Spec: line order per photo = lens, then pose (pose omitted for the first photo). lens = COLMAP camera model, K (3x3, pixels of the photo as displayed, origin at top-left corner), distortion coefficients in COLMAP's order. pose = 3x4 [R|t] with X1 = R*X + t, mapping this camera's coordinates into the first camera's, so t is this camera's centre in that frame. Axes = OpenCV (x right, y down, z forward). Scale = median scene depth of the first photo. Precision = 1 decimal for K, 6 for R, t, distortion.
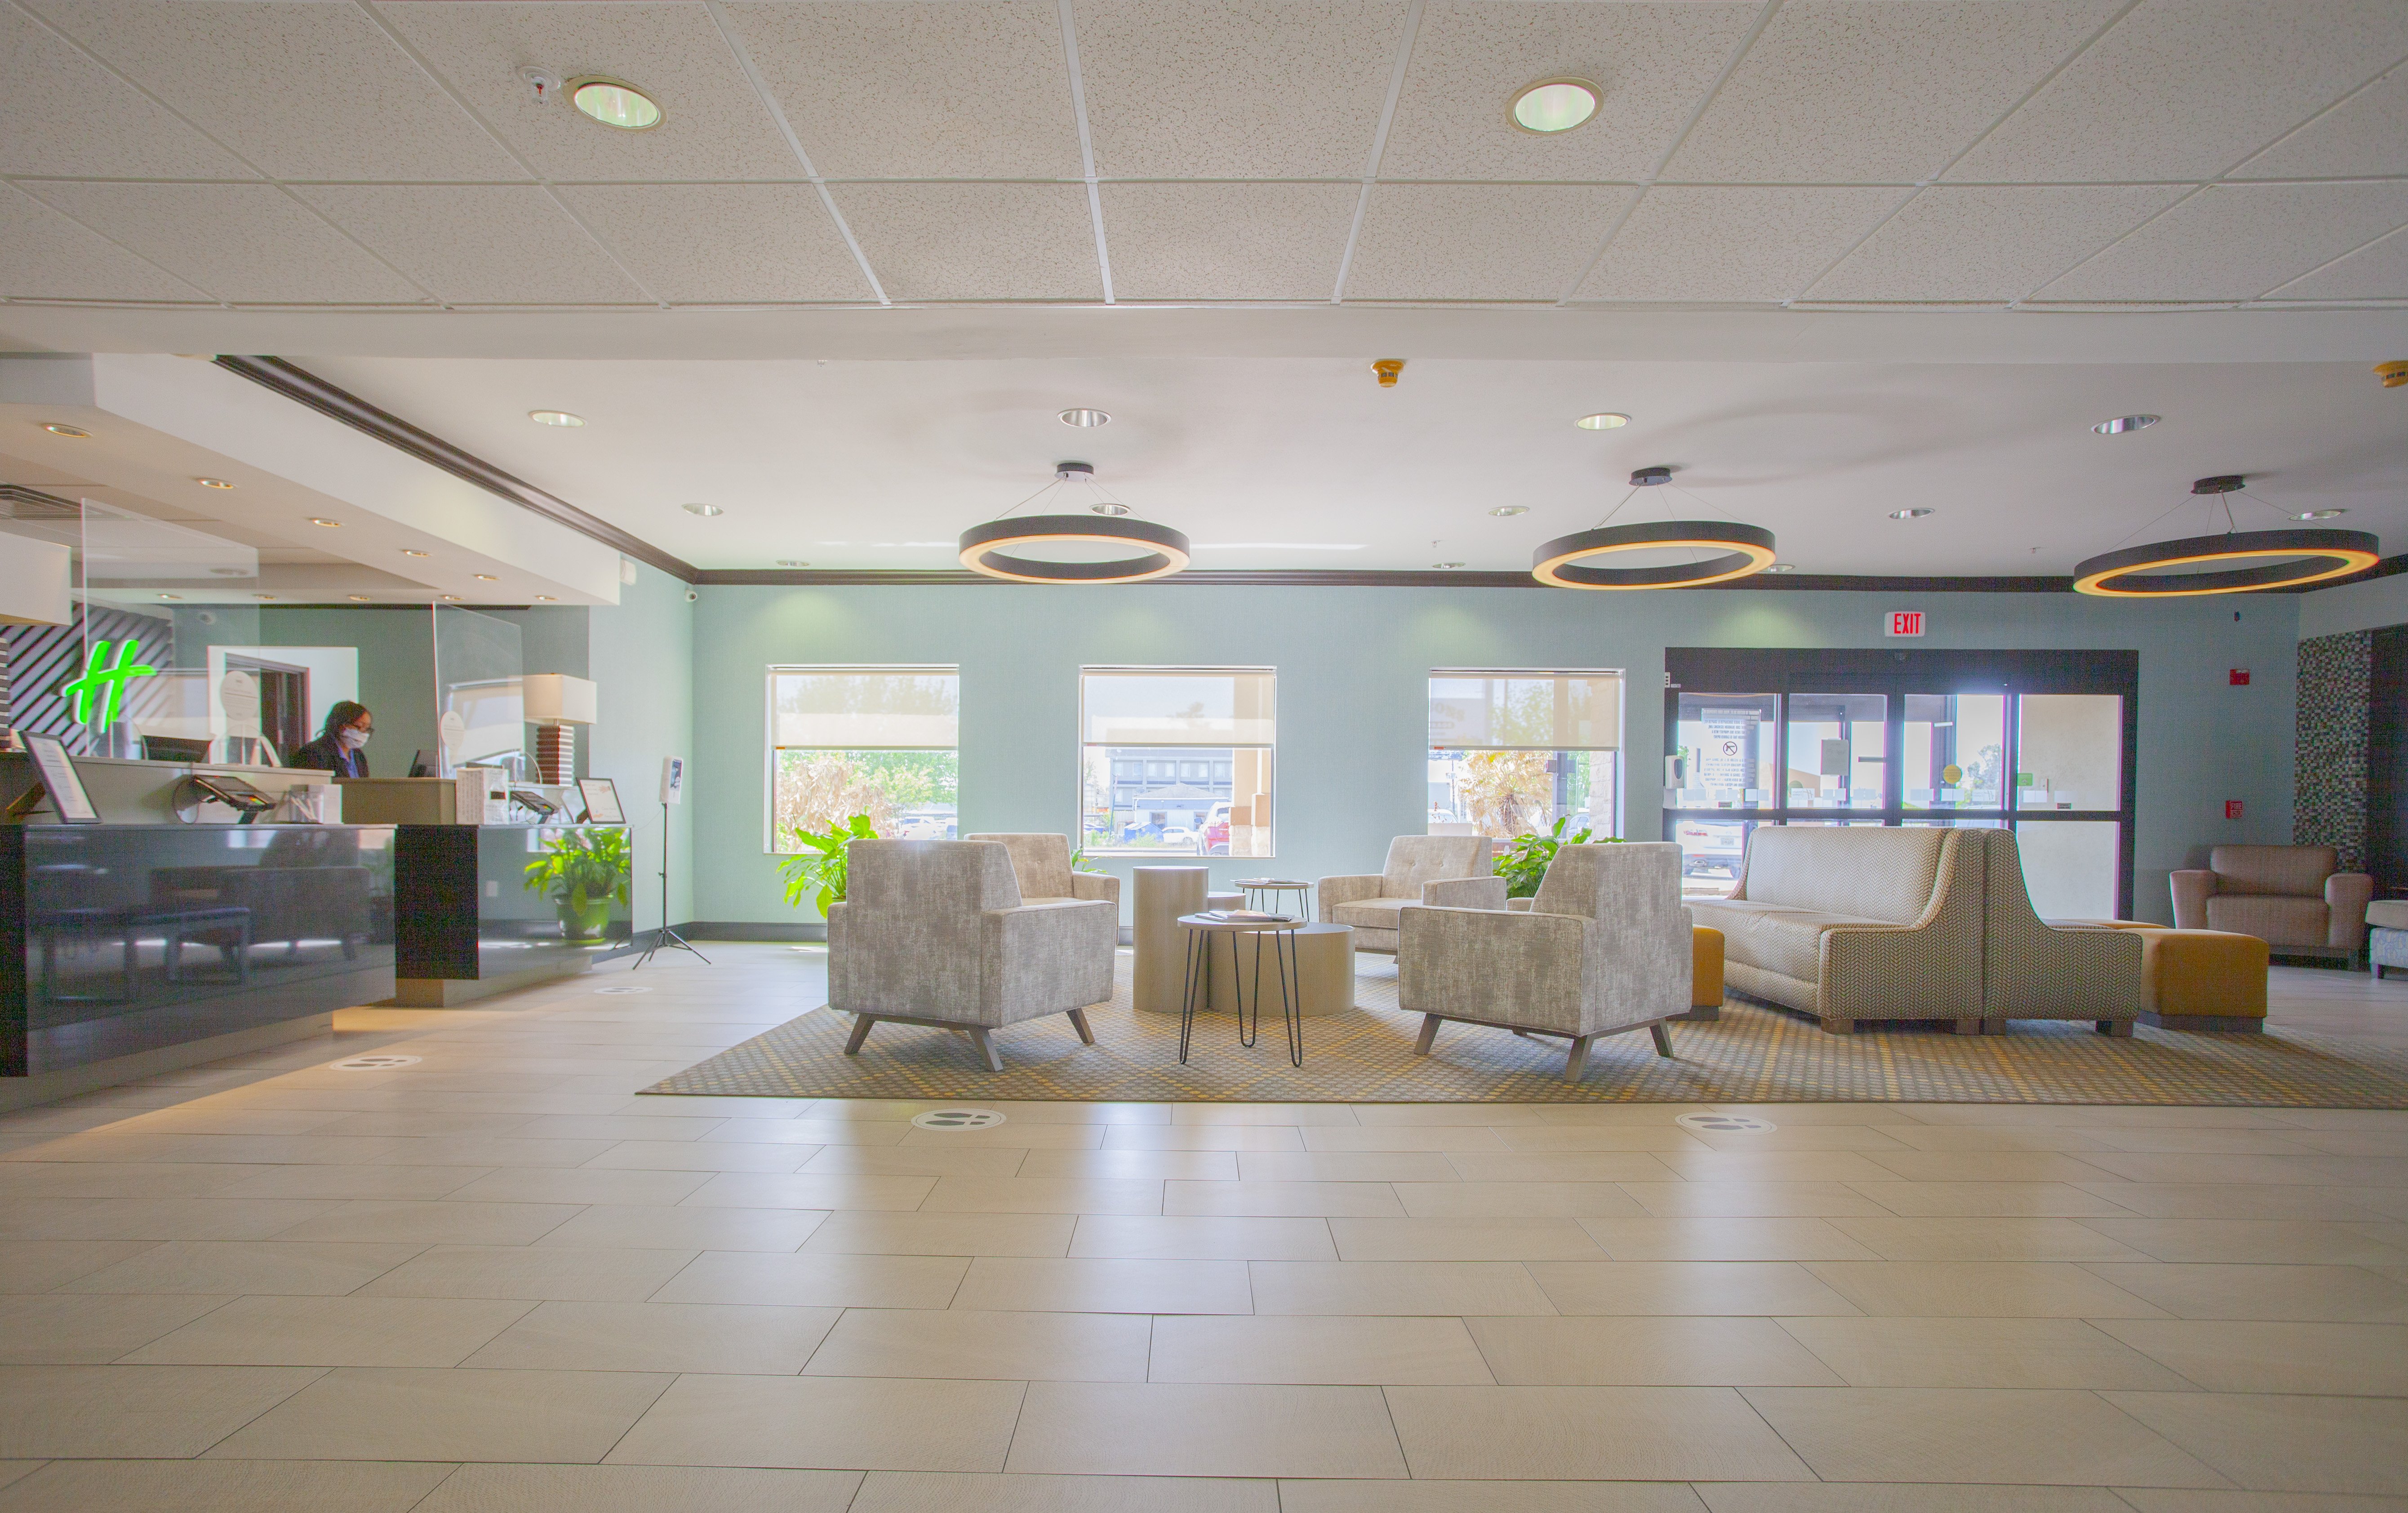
lens RADIAL K [[1271.1, 0, 1192.7], [0, 1271.1, 839.6], [0, 0, 1]] dist [-0.001520, 0.001414]
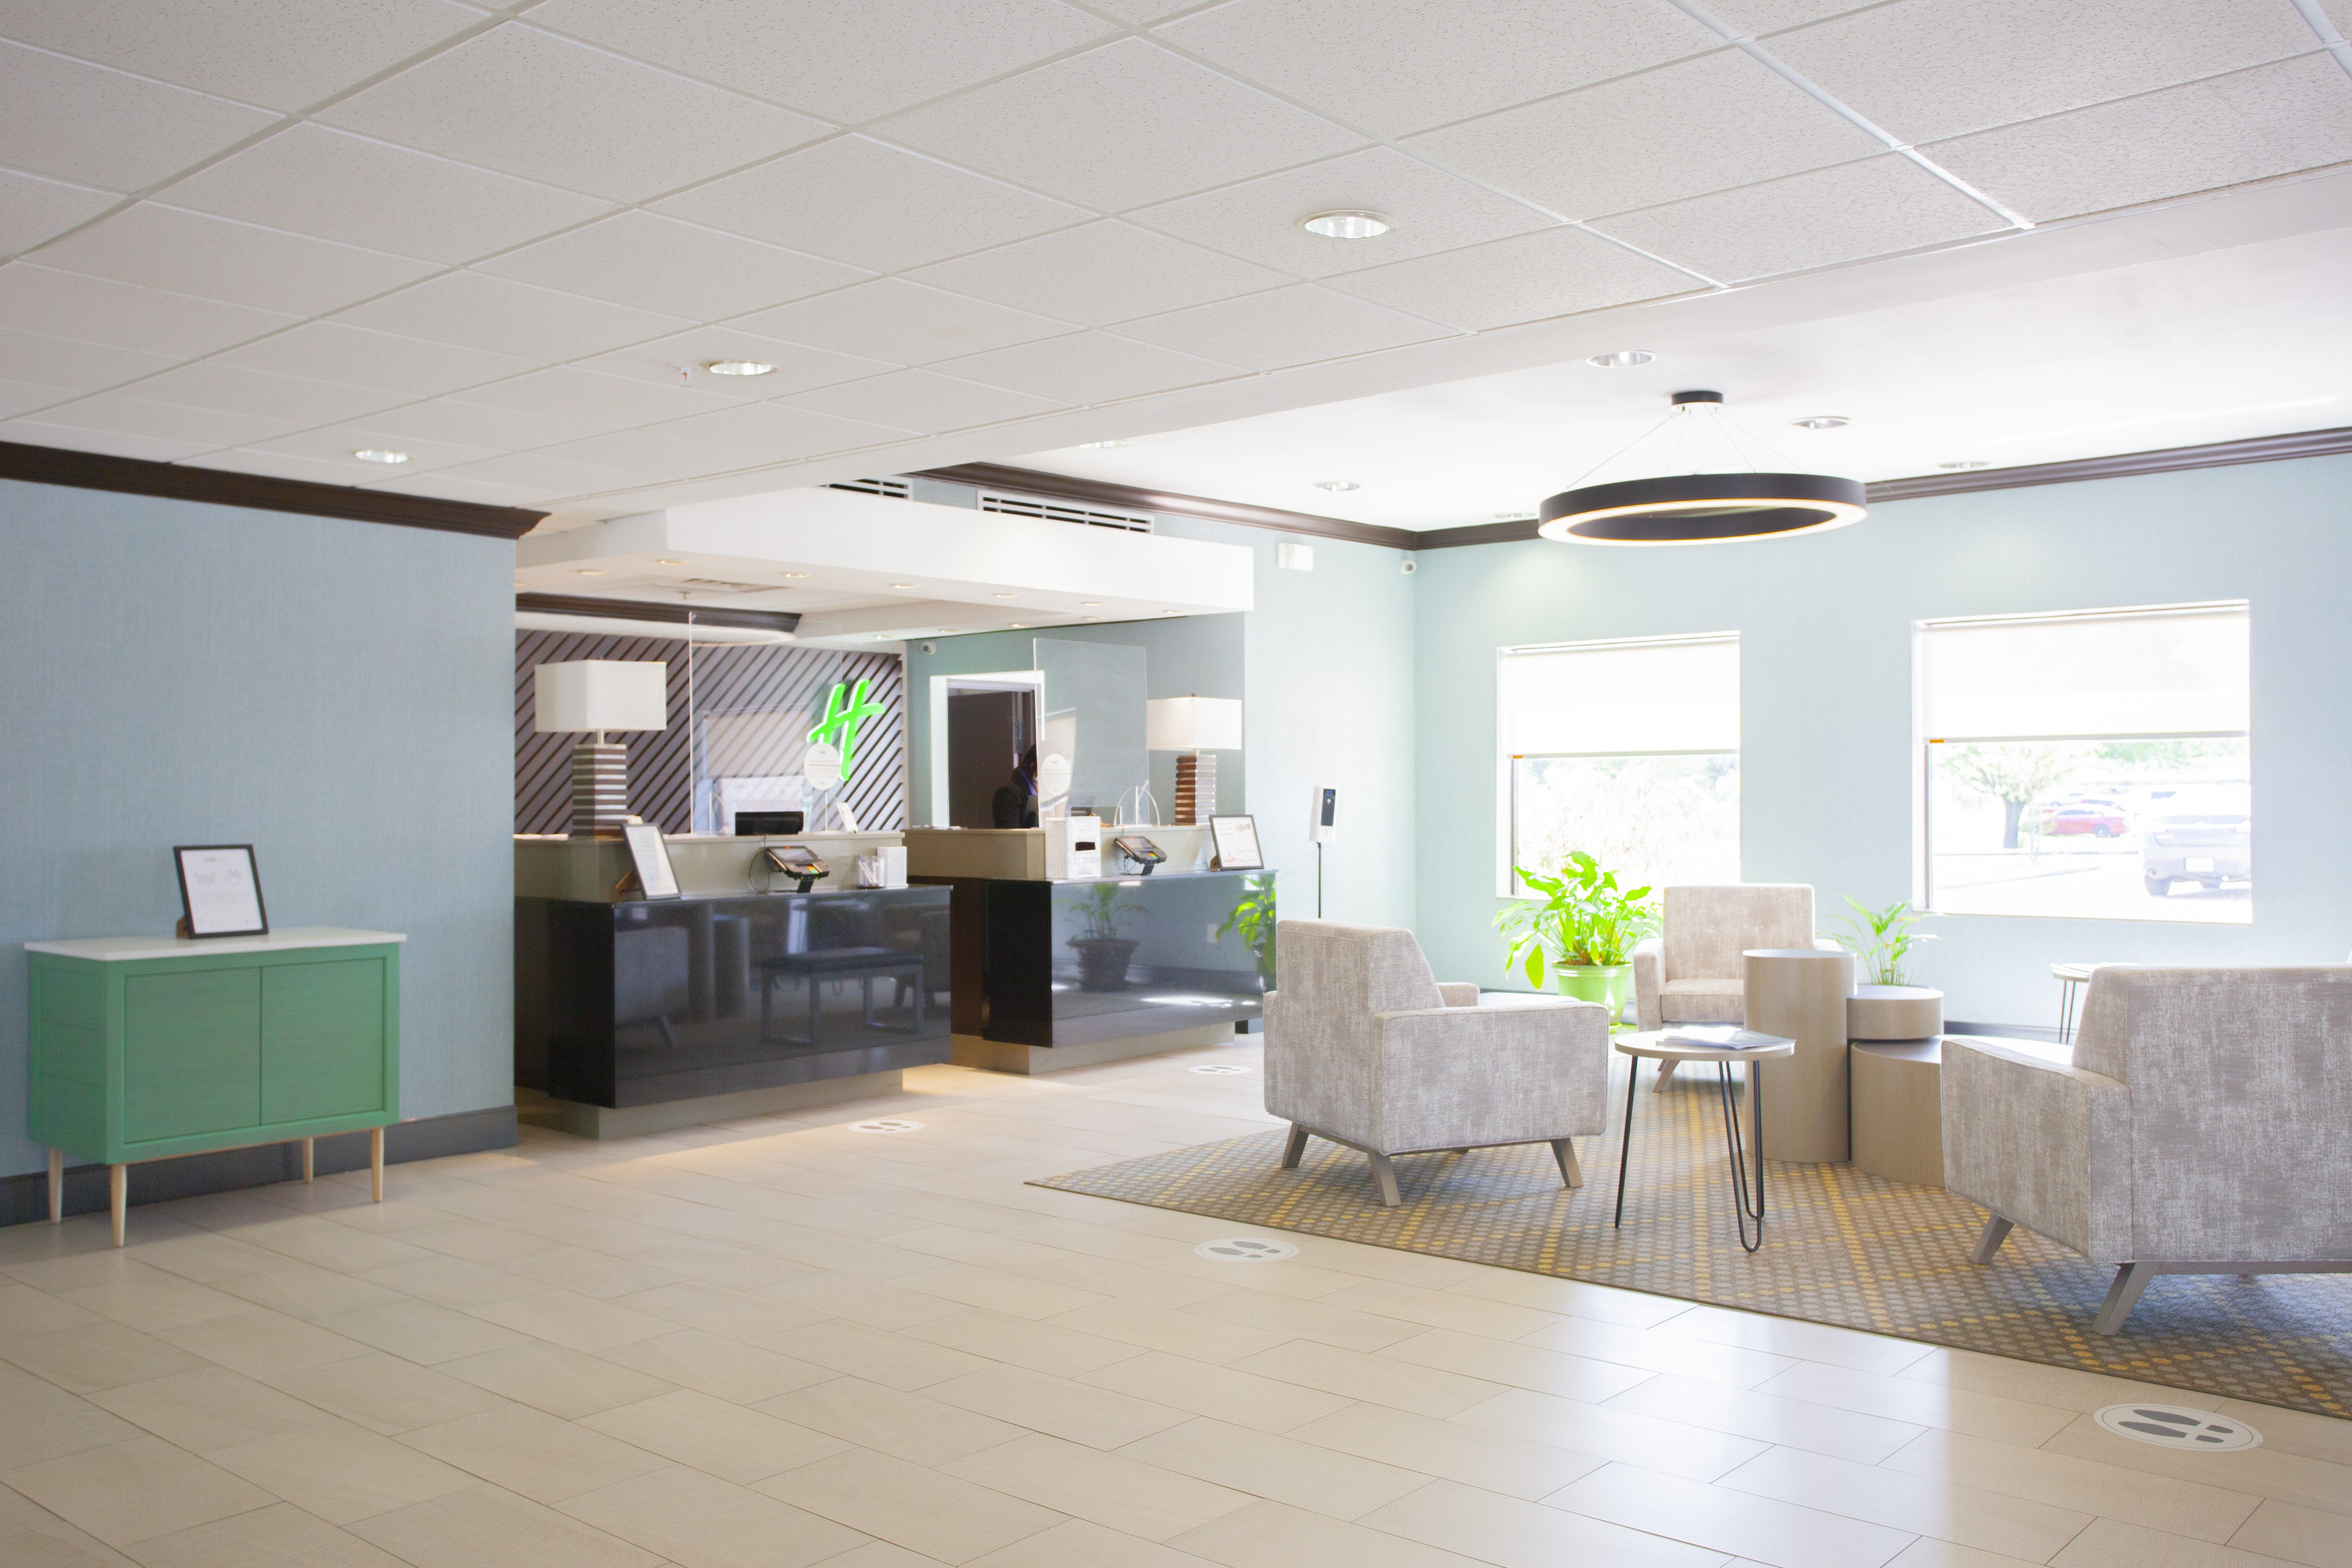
lens RADIAL K [[2051.8, 0, 1176.0], [0, 2051.8, 784.0], [0, 0, 1]] dist [0.094959, 0.004577]
pose [[0.767986, -0.014659, -0.640299, 0.512176], [0.004647, 0.999839, -0.017316, -0.060700], [0.640450, 0.010323, 0.767930, -0.111803]]
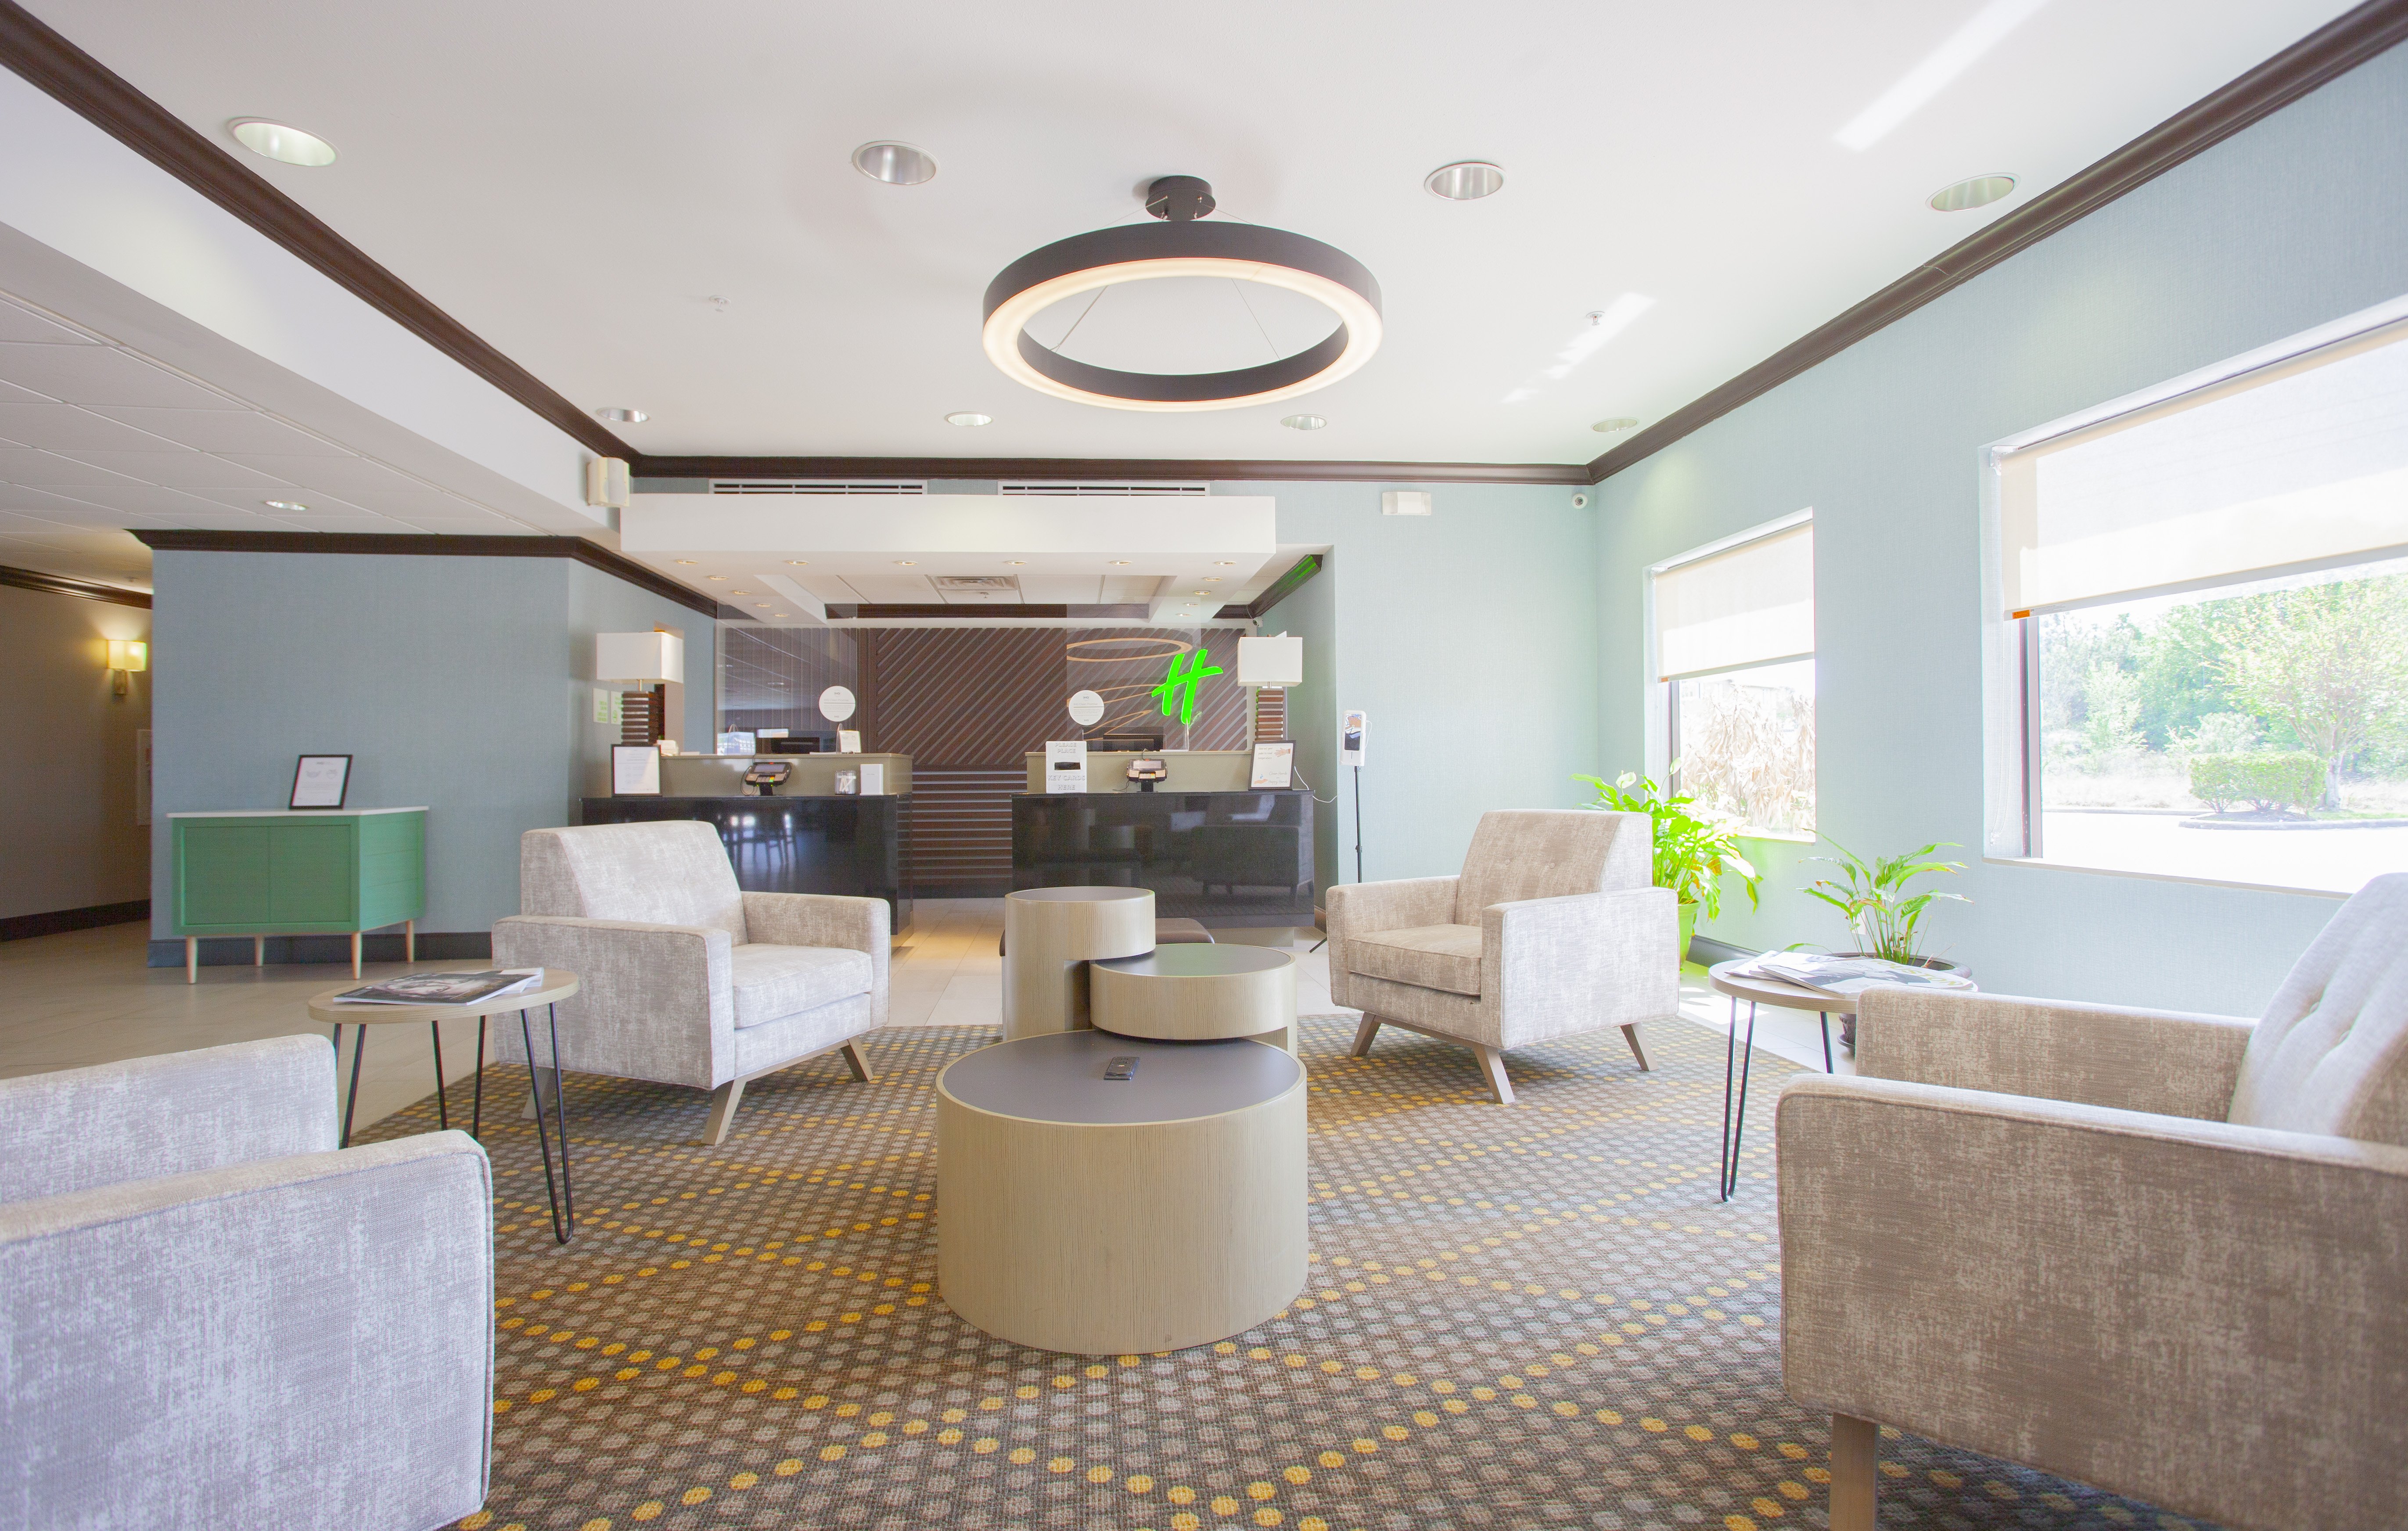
lens RADIAL K [[1145.6, 0, 1147.9], [0, 1145.6, 764.6], [0, 0, 1]] dist [-0.006364, -0.000189]
pose [[0.078363, -0.012764, -0.996843, 0.499419], [-0.002302, 0.999913, -0.012984, -0.026240], [0.996922, 0.003313, 0.078326, 1.123428]]
